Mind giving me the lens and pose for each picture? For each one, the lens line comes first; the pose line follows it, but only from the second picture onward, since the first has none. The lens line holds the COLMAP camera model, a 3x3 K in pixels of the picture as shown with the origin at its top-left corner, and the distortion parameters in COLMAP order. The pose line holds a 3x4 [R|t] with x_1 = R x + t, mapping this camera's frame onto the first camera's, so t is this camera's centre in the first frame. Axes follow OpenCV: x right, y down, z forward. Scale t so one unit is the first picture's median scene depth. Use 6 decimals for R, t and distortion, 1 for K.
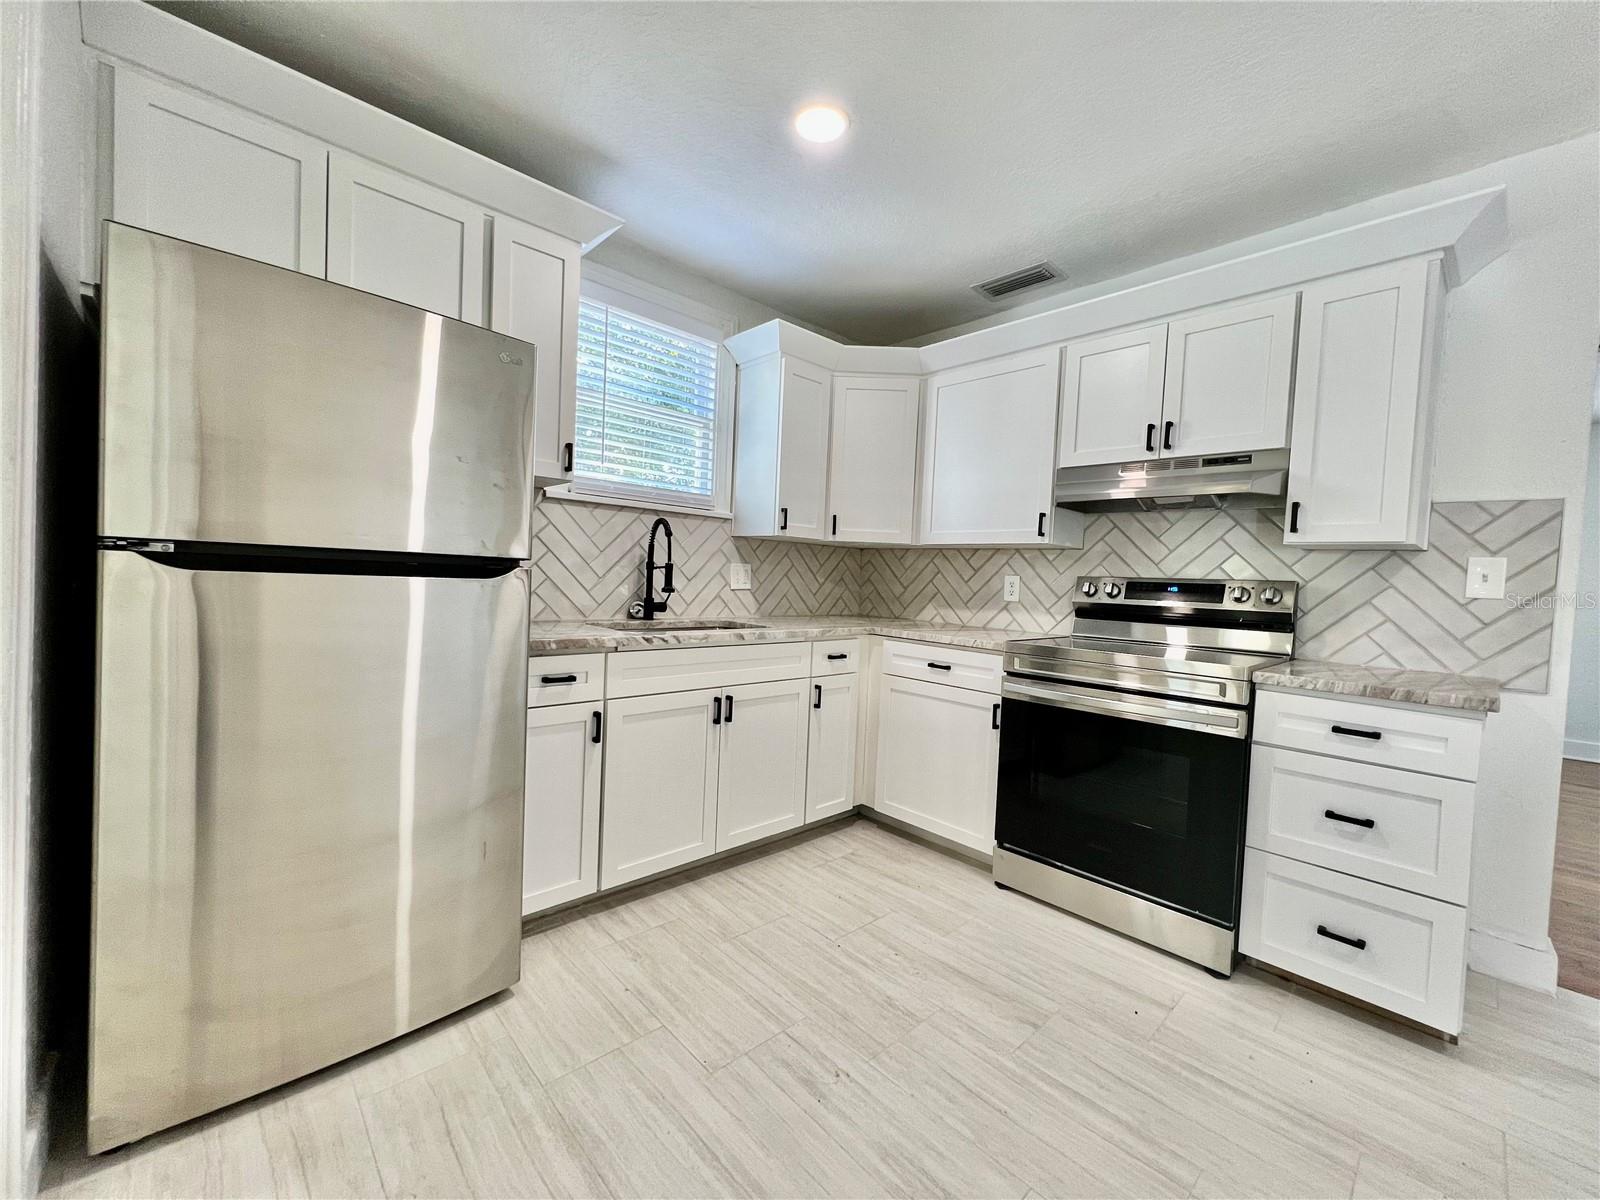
lens RADIAL K [[642.3, 0, 792.7], [0, 642.3, 596.0], [0, 0, 1]] dist [-0.000638, 0.000024]
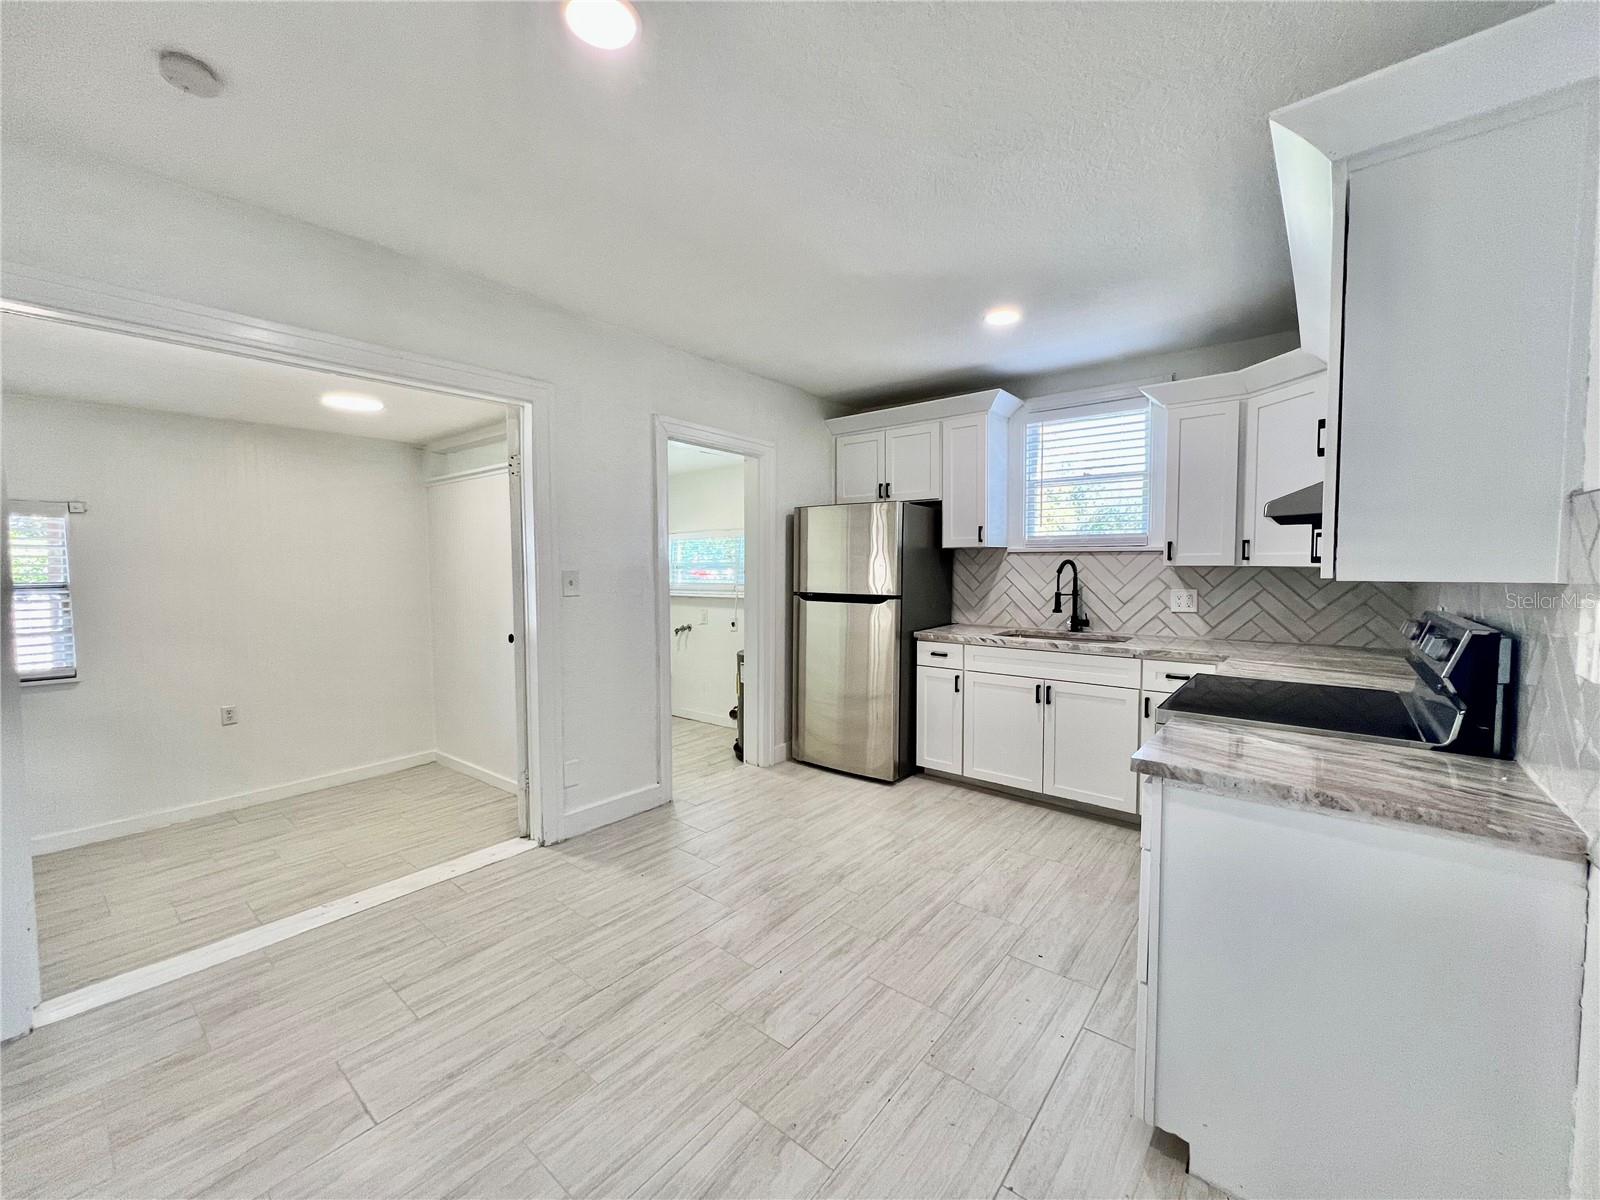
lens RADIAL K [[642.3, 0, 791.5], [0, 642.3, 589.6], [0, 0, 1]] dist [-0.000638, 0.000024]
pose [[0.129190, 0.000923, -0.991619, 1.276429], [-0.019759, 0.999803, -0.001644, -0.047172], [0.991423, 0.019806, 0.129183, 0.246019]]
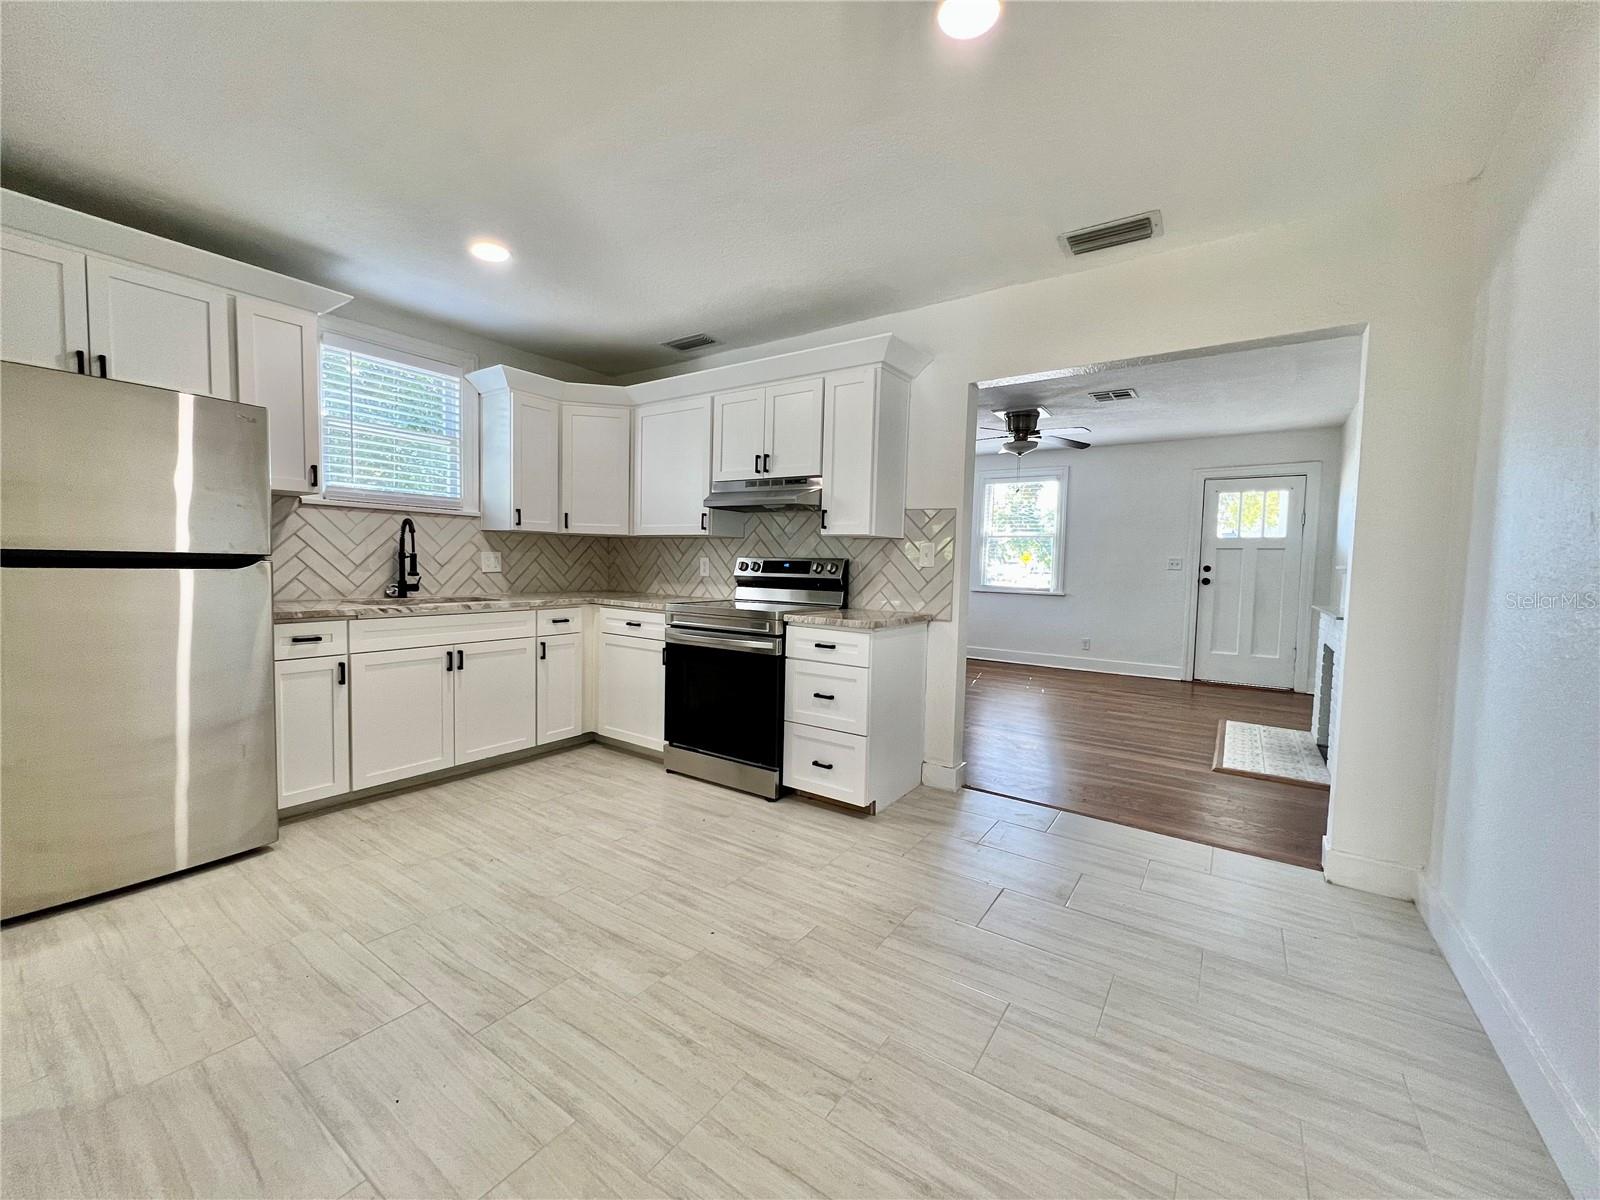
lens RADIAL K [[642.3, 0, 797.0], [0, 642.3, 597.0], [0, 0, 1]] dist [-0.000638, 0.000024]
pose [[0.977000, -0.031859, 0.210845, 0.322978], [0.025158, 0.999092, 0.034391, 0.013281], [-0.211749, -0.028295, 0.976914, -0.491430]]
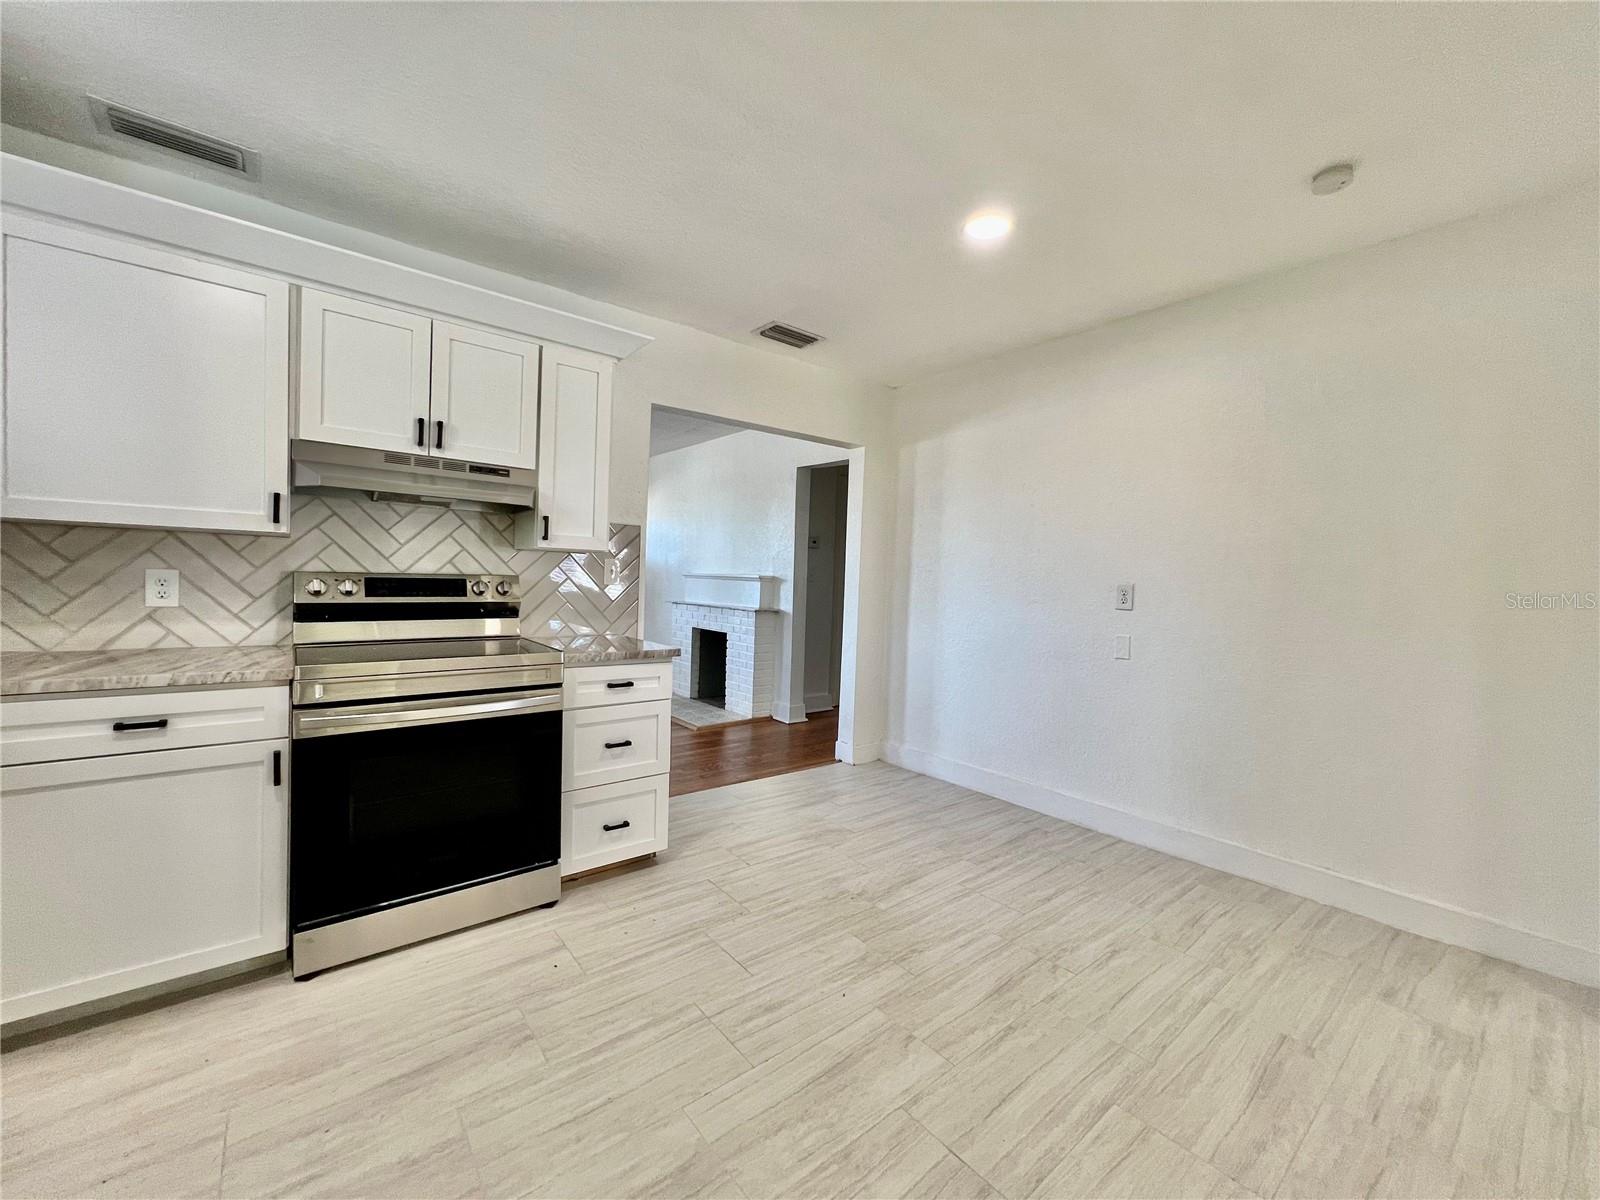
lens RADIAL K [[642.3, 0, 796.7], [0, 642.3, 595.3], [0, 0, 1]] dist [-0.000638, 0.000024]
pose [[0.070326, -0.071478, 0.994960, -0.390926], [0.000797, 0.997433, 0.071600, -0.069859], [-0.997524, -0.004242, 0.070202, 0.363228]]
